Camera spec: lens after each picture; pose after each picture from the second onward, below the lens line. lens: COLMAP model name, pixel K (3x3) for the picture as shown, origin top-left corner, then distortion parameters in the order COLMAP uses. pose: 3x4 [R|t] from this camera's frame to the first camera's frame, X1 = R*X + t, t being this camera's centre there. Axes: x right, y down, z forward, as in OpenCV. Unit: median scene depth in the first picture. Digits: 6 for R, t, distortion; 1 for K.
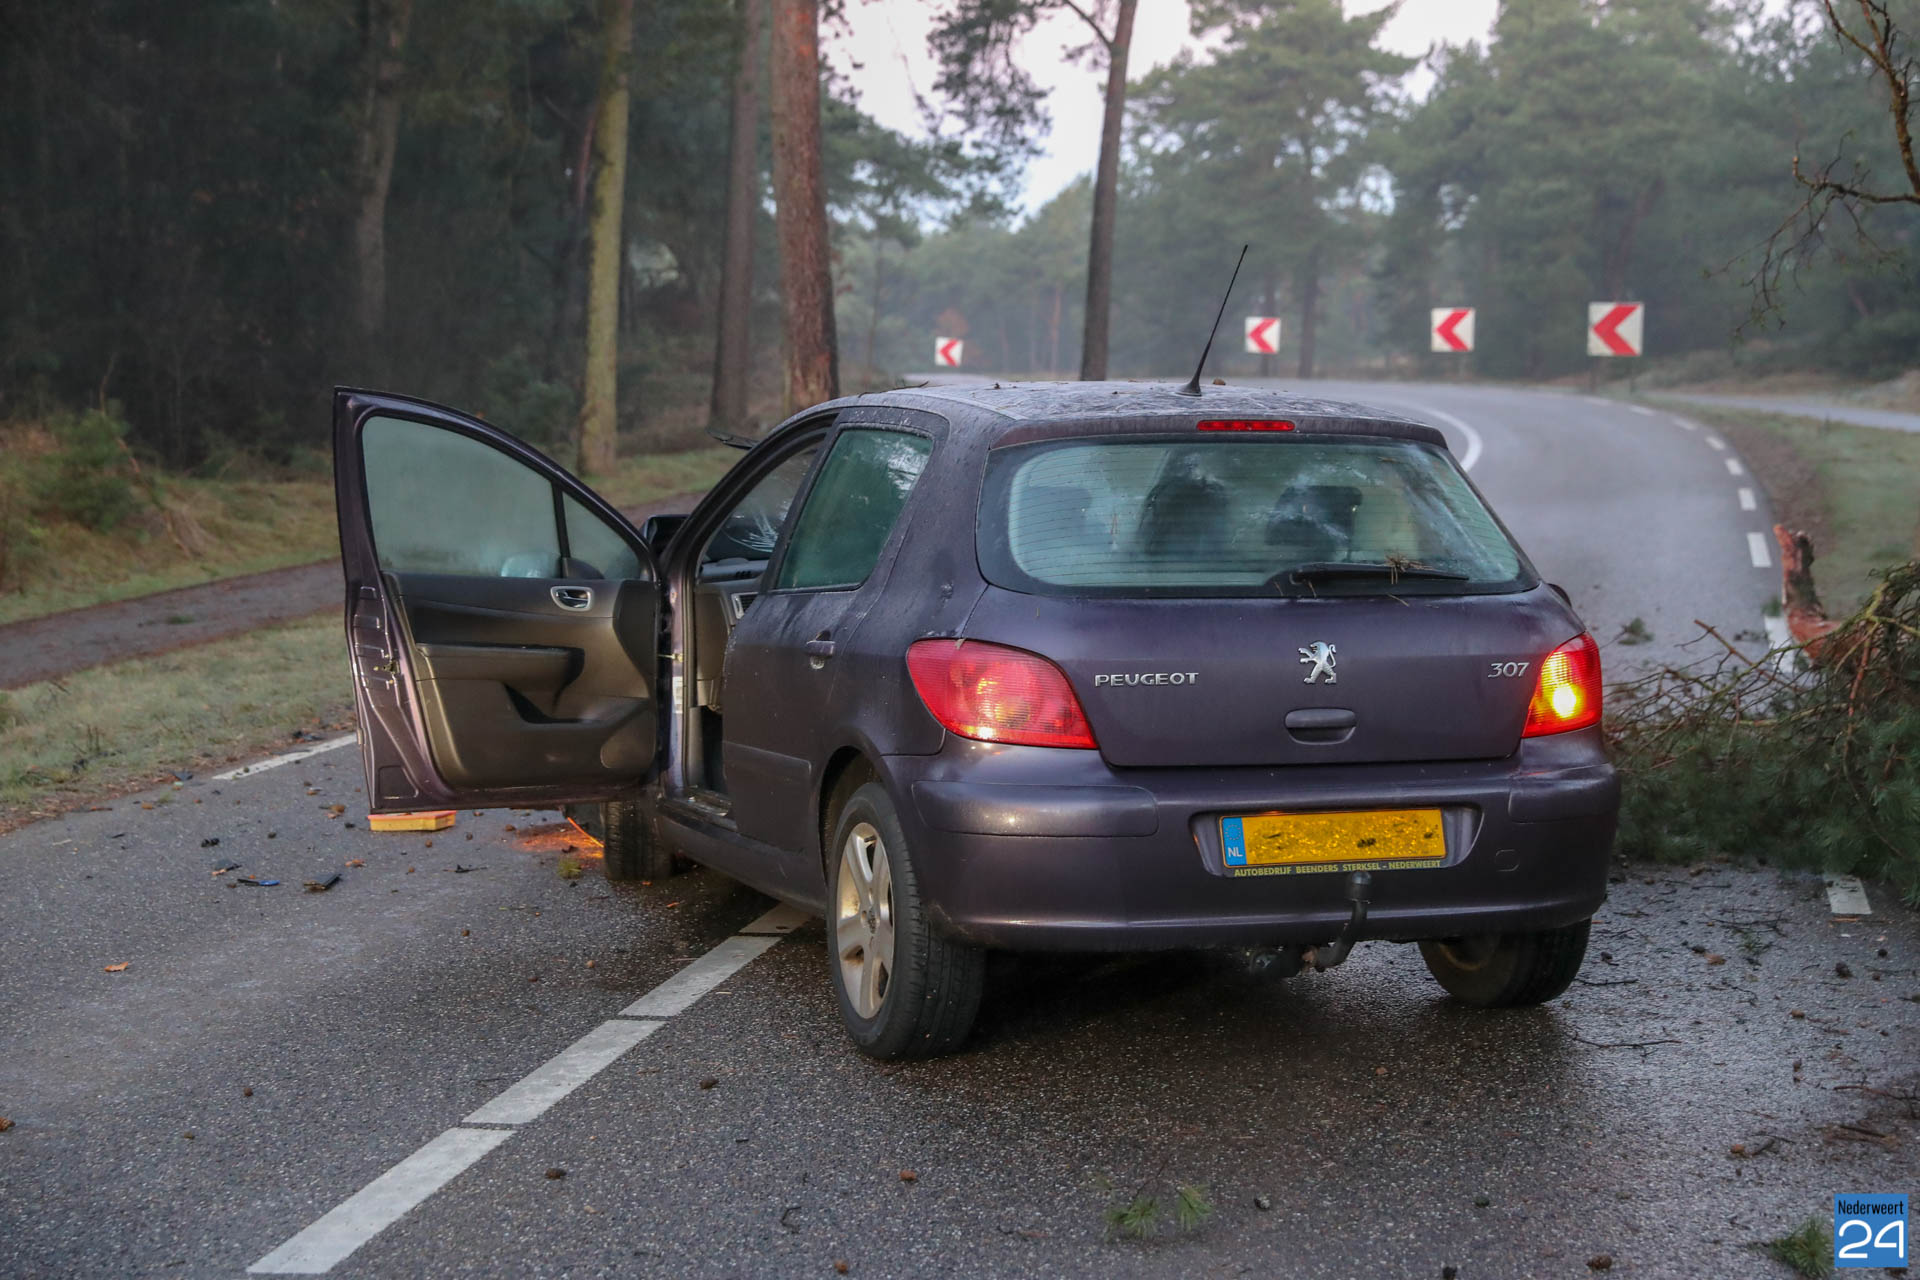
lens RADIAL K [[3448.6, 0, 960.7], [0, 3448.6, 640.1], [0, 0, 1]] dist [0.027104, 0.000000]
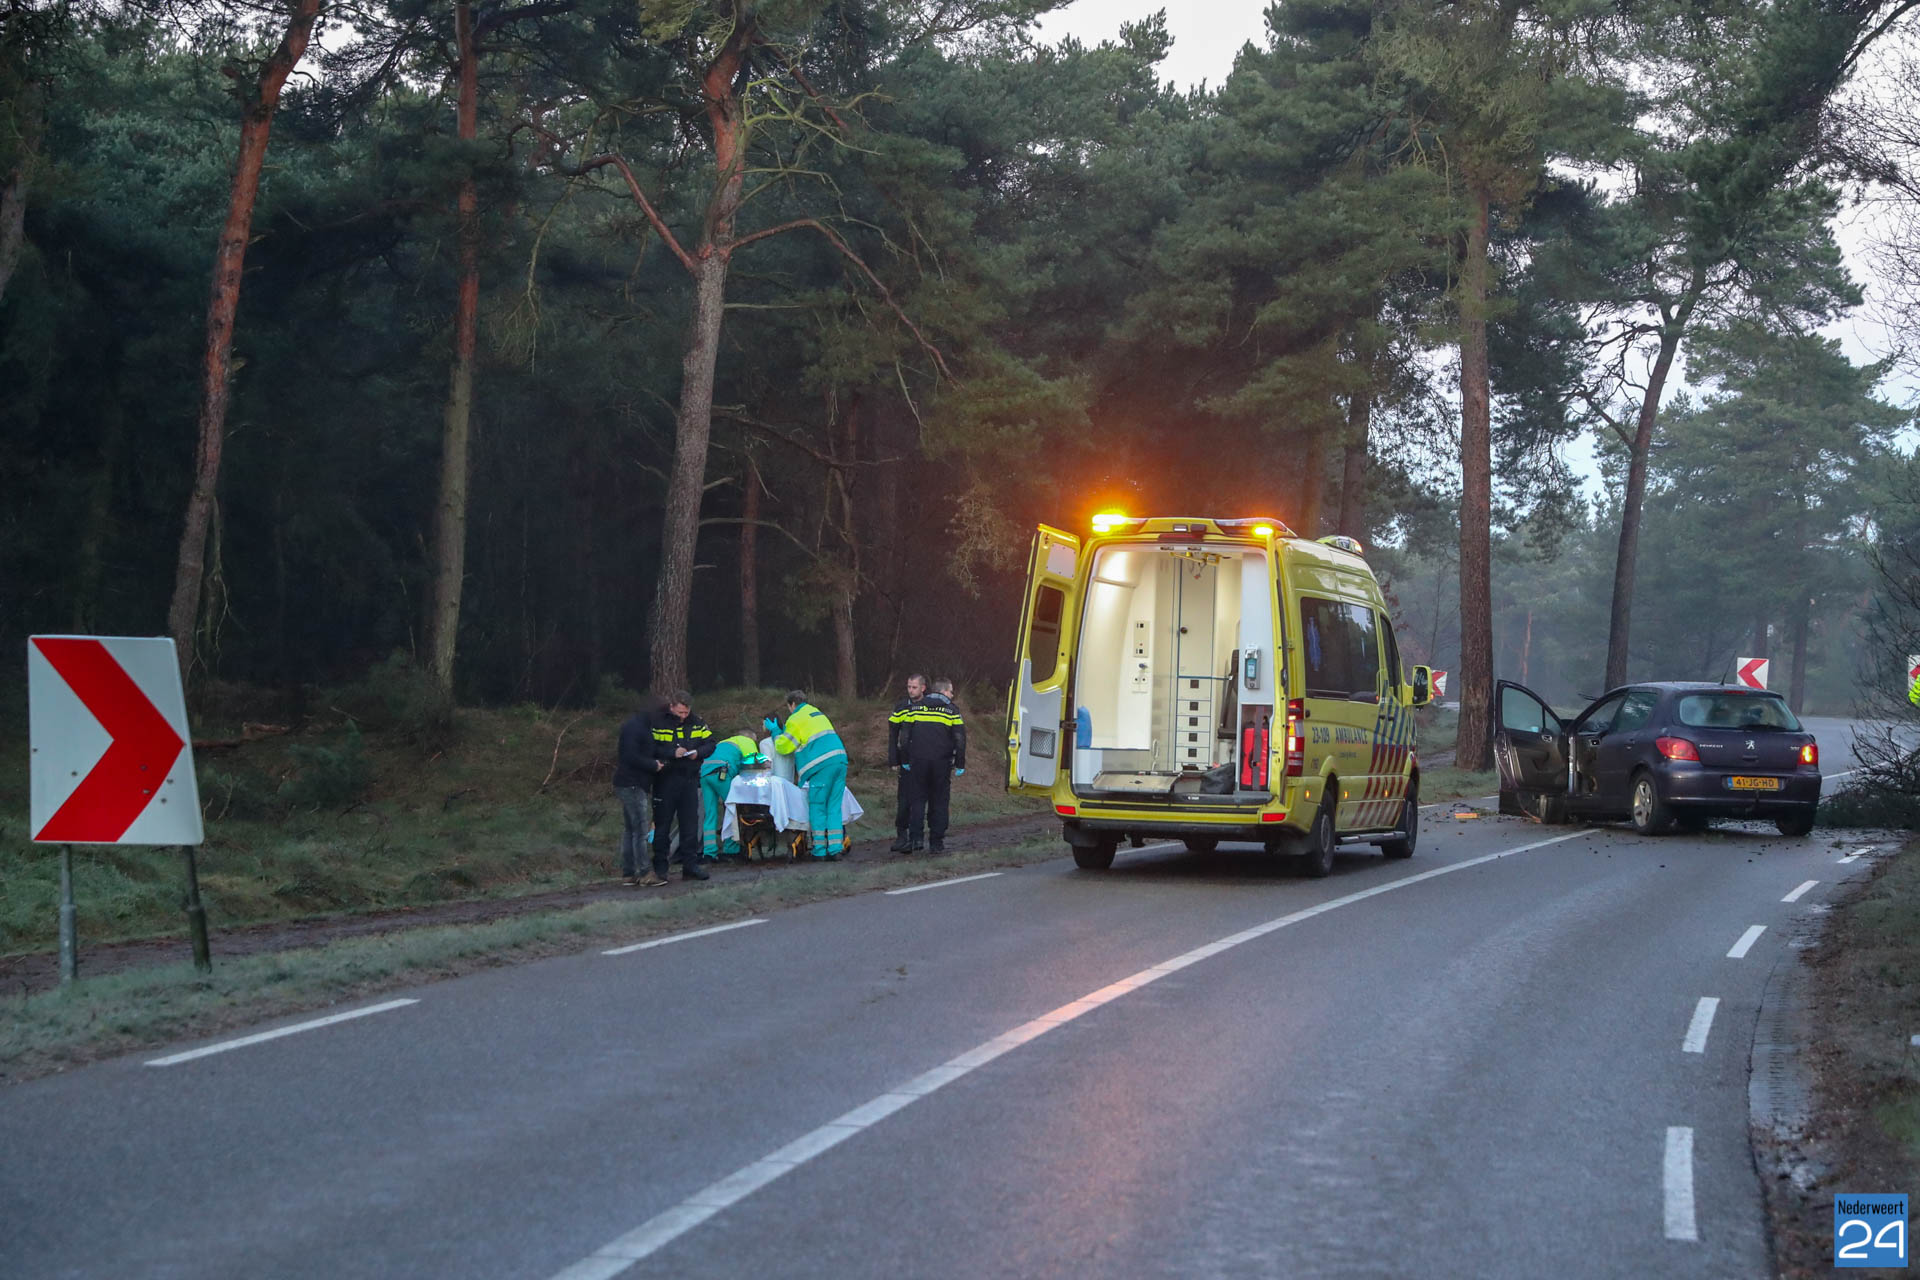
lens RADIAL K [[3880.2, 0, 960.2], [0, 3880.2, 640.5], [0, 0, 1]] dist [0.066154, 0.000000]
pose [[0.993100, 0.023271, -0.114940, -0.036354], [-0.033871, 0.995261, -0.091154, 0.039595], [0.112274, 0.094419, 0.989181, -0.444508]]
